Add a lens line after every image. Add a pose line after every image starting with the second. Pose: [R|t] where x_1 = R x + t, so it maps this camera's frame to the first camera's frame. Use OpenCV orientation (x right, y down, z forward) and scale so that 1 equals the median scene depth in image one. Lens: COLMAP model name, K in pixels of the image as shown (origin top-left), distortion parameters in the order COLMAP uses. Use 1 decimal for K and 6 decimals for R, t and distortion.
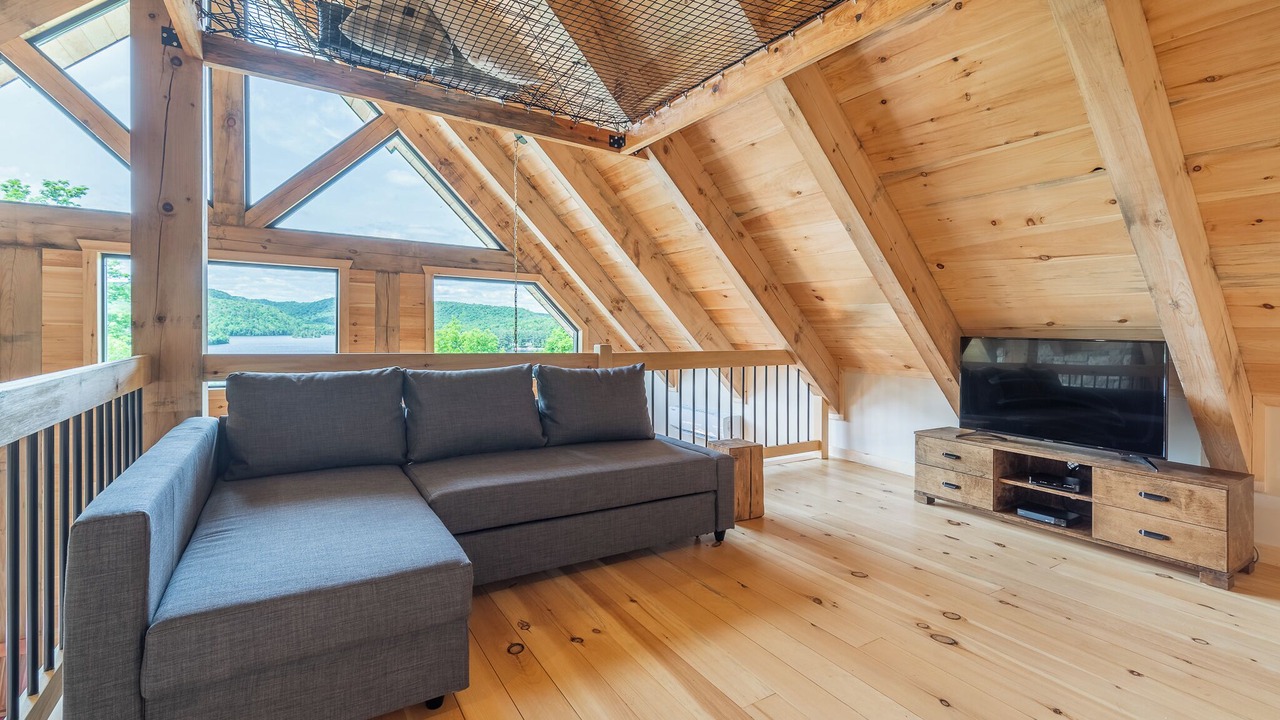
lens RADIAL K [[558.6, 0, 660.2], [0, 558.6, 325.9], [0, 0, 1]] dist [0.002380, 0.000376]
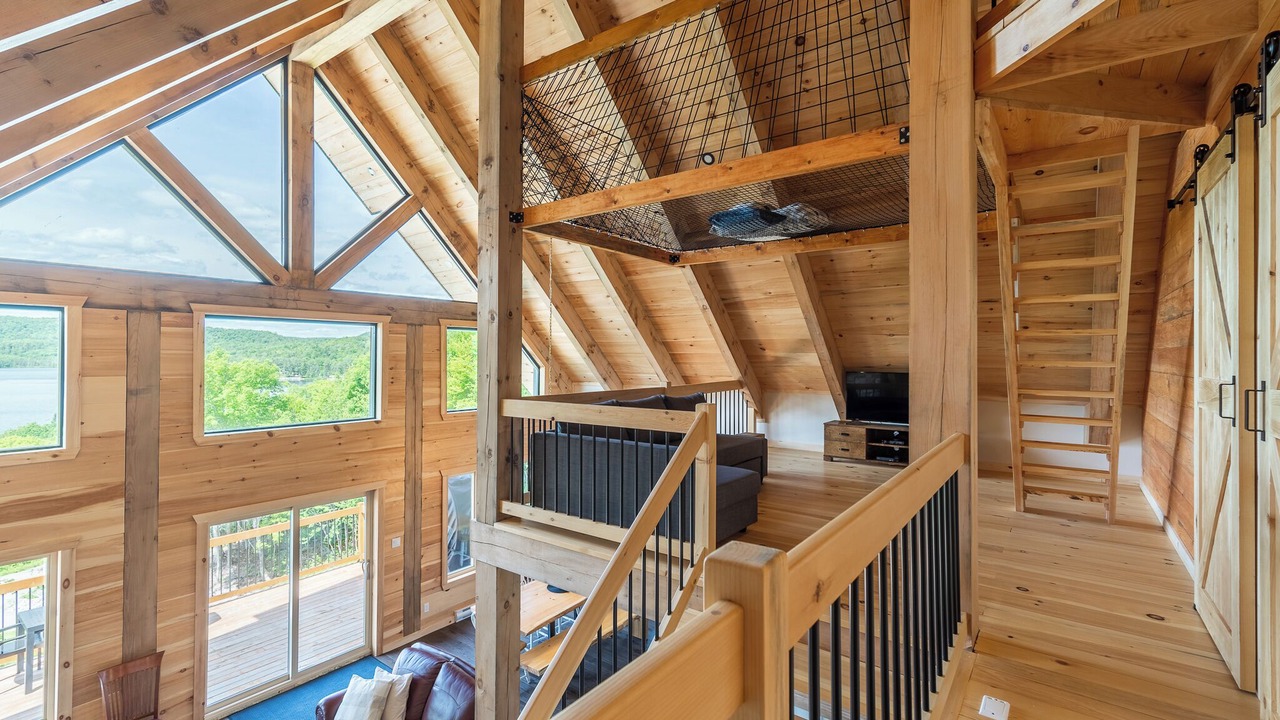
lens RADIAL K [[558.6, 0, 650.1], [0, 558.6, 346.3], [0, 0, 1]] dist [0.002380, 0.000376]
pose [[0.933267, -0.010934, 0.359017, -0.573653], [0.012305, 0.999923, -0.001534, -0.053552], [-0.358973, 0.005850, 0.933330, -0.402075]]
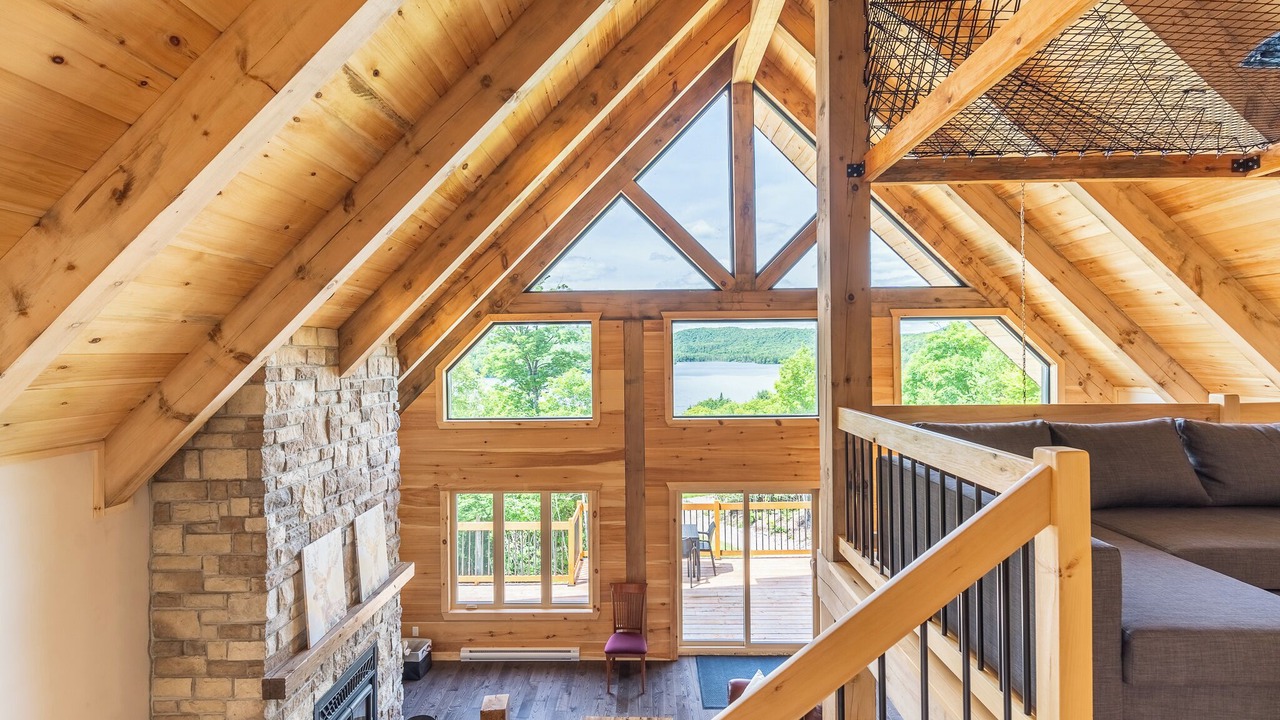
lens RADIAL K [[558.6, 0, 644.9], [0, 558.6, 349.8], [0, 0, 1]] dist [0.002380, 0.000376]
pose [[0.826564, -0.032584, -0.561899, -0.281165], [0.032639, 0.999418, -0.009944, -0.045582], [0.561896, -0.010120, 0.827146, -0.202317]]
